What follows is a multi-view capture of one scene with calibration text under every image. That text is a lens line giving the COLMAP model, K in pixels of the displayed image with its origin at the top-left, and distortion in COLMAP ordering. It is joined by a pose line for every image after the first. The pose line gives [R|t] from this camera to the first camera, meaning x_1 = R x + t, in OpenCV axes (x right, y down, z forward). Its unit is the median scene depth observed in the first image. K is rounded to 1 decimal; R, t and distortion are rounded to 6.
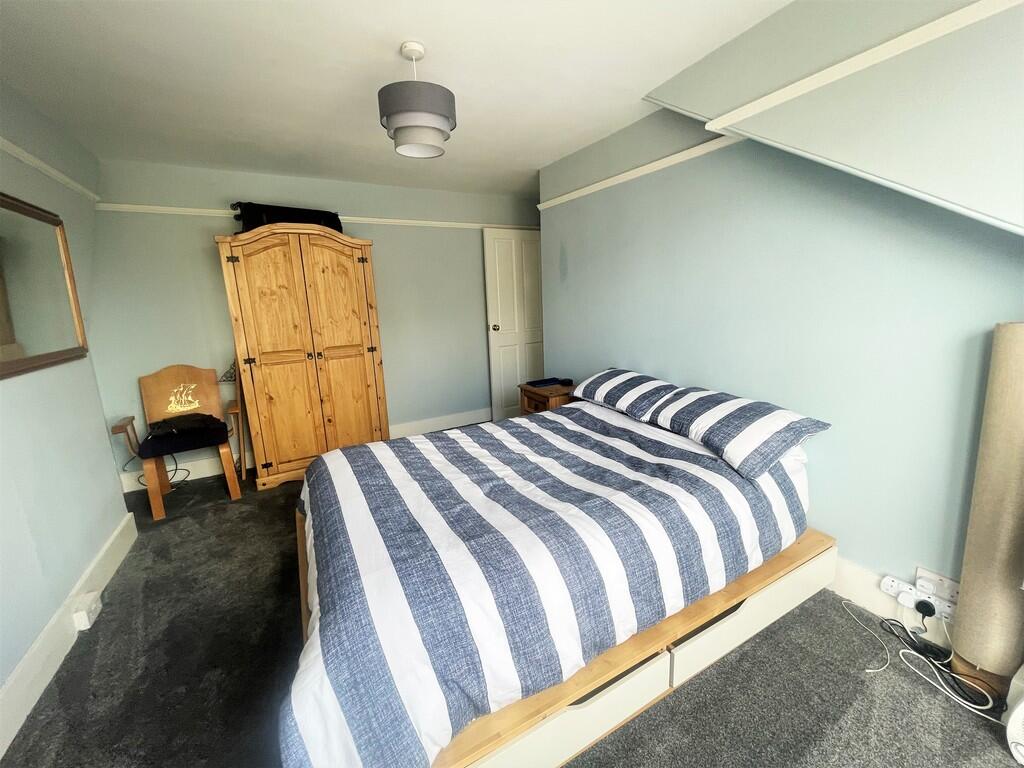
lens RADIAL K [[411.9, 0, 512.0], [0, 411.9, 384.4], [0, 0, 1]] dist [0.002210, -0.000211]
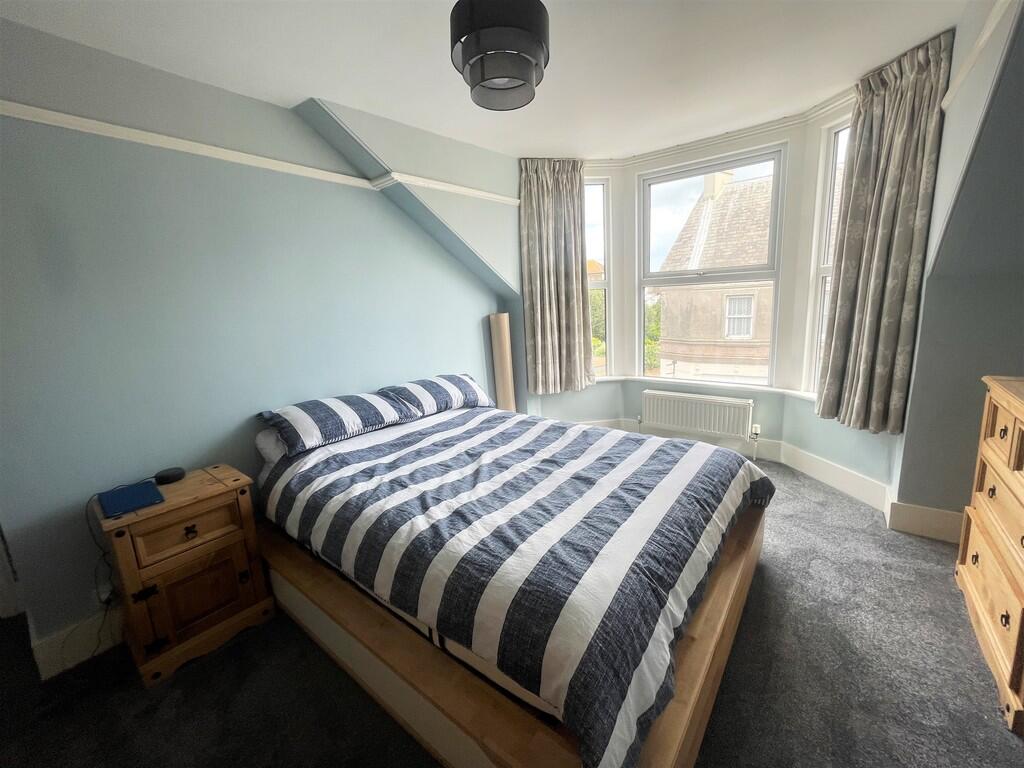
lens RADIAL K [[411.9, 0, 512.6], [0, 411.9, 381.6], [0, 0, 1]] dist [0.002210, -0.000211]
pose [[-0.384587, -0.124119, 0.914706, -0.824465], [0.262083, 0.935459, 0.237128, -0.207952], [-0.885102, 0.330925, -0.327236, 1.169704]]
